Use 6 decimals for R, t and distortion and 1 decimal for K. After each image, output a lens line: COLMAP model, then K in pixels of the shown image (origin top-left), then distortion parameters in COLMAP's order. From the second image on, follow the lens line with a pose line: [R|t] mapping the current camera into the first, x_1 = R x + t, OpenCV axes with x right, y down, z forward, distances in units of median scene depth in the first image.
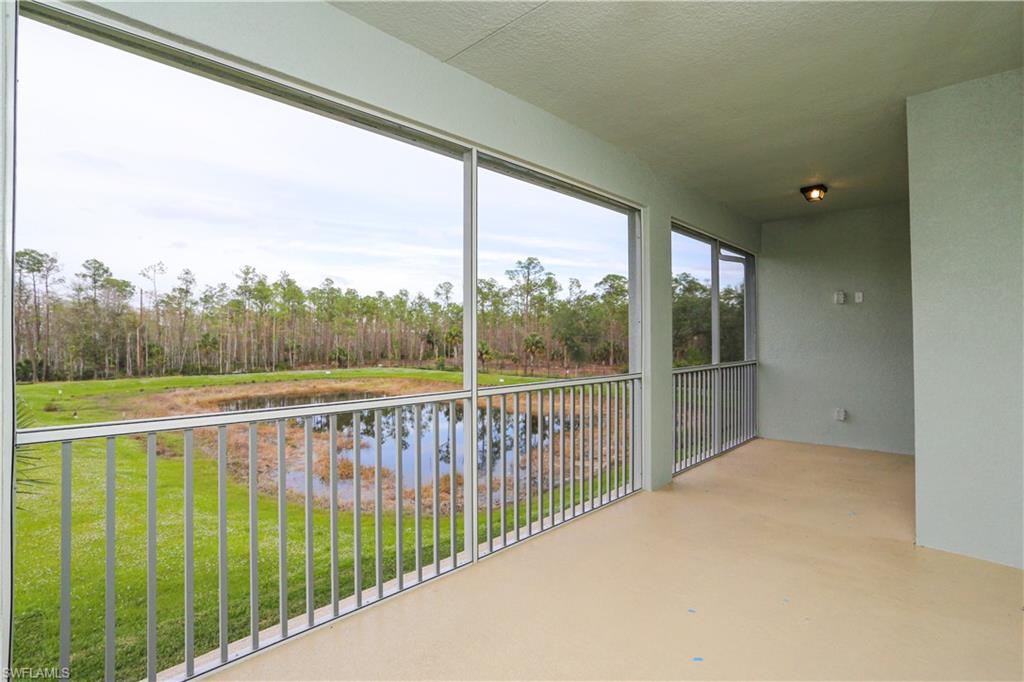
lens RADIAL K [[497.7, 0, 513.7], [0, 497.7, 332.5], [0, 0, 1]] dist [-0.053754, 0.028500]
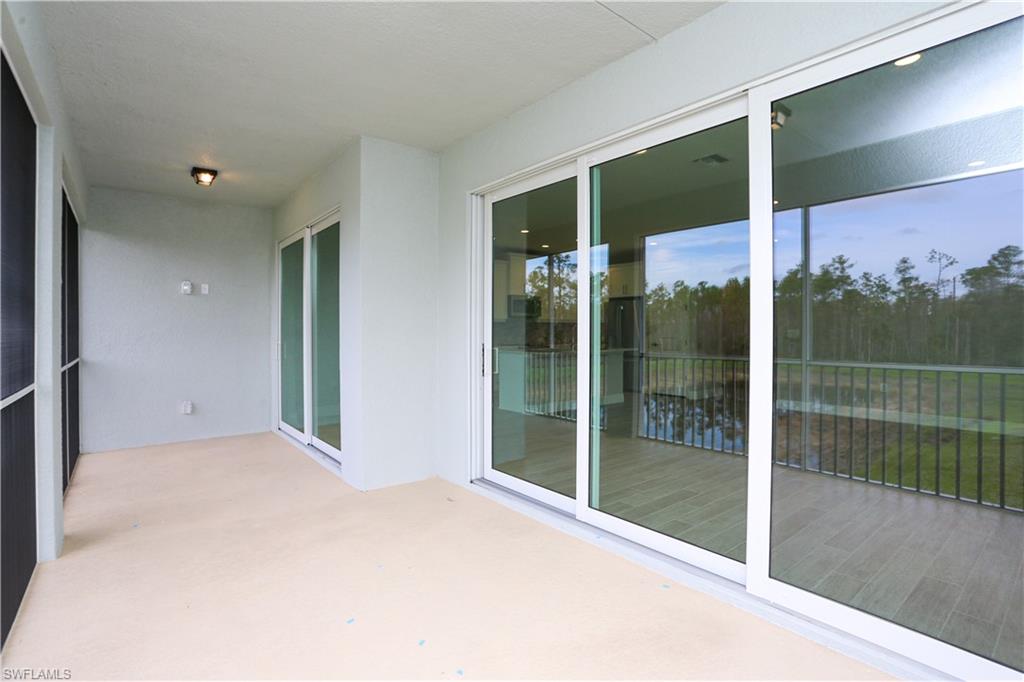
lens RADIAL K [[497.7, 0, 513.7], [0, 497.7, 332.5], [0, 0, 1]] dist [-0.053754, 0.028500]
pose [[0.163745, 0.006547, 0.986481, -0.187180], [-0.014478, 0.999886, -0.004233, 0.012247], [-0.986397, -0.013589, 0.163821, 0.202940]]
